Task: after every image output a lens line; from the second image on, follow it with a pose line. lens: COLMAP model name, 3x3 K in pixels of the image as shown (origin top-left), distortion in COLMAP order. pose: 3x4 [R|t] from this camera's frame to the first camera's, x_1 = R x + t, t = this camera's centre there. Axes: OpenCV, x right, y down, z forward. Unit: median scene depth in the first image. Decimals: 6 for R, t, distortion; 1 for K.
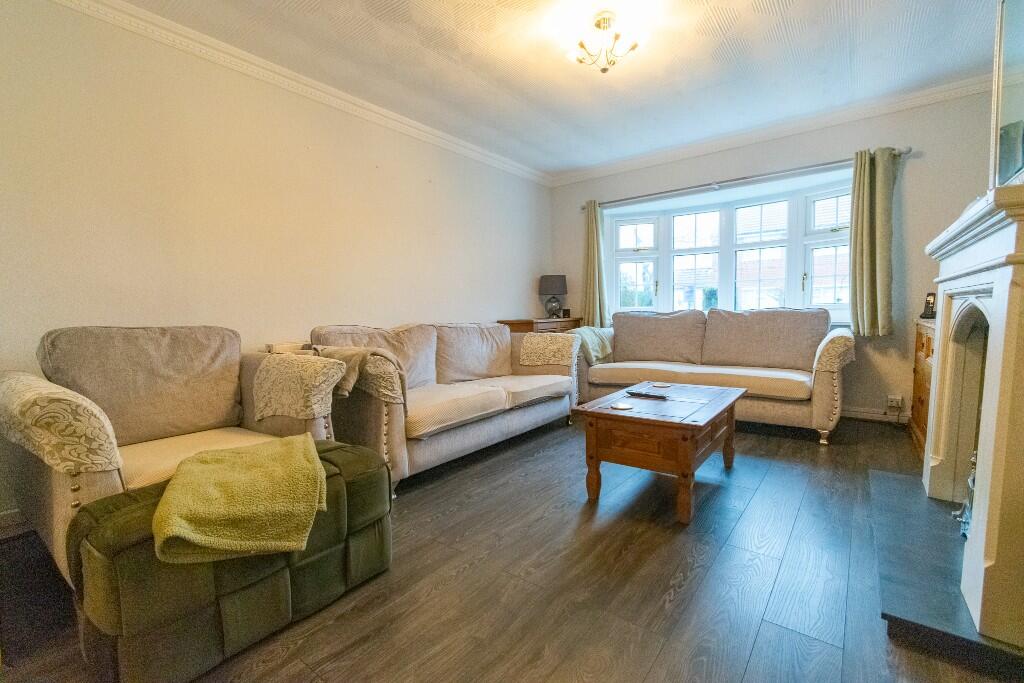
lens RADIAL K [[453.7, 0, 511.5], [0, 453.7, 347.3], [0, 0, 1]] dist [0.002377, -0.000028]
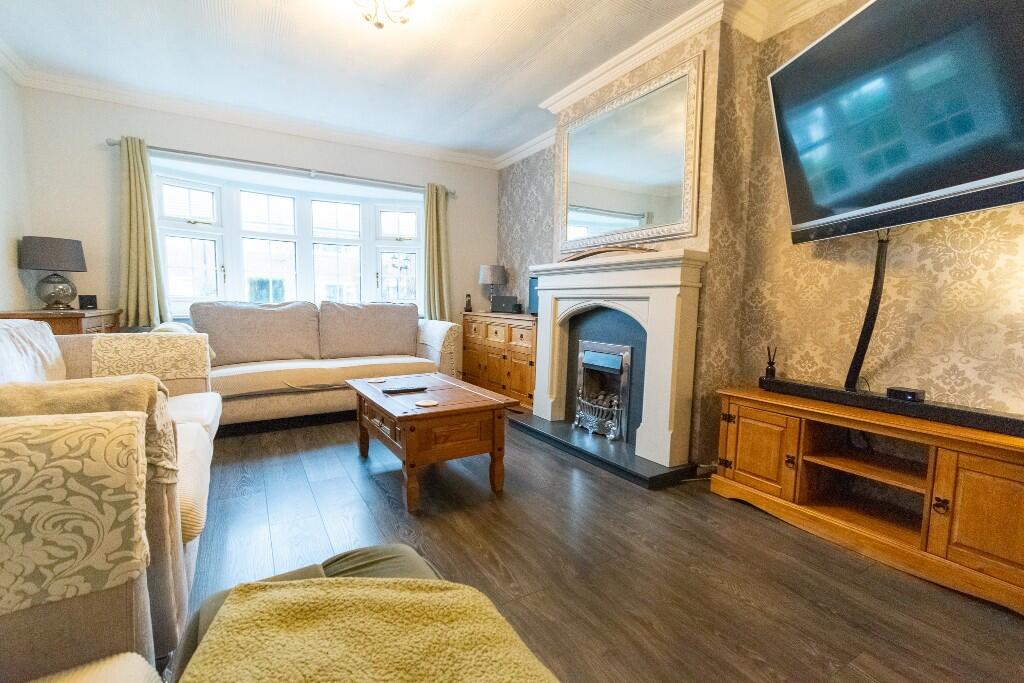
lens RADIAL K [[453.7, 0, 511.2], [0, 453.7, 345.1], [0, 0, 1]] dist [0.002377, -0.000028]
pose [[0.363979, -0.065769, 0.929082, -0.288338], [0.054417, 0.997302, 0.049279, -0.015105], [-0.929816, 0.032621, 0.366576, 0.240165]]
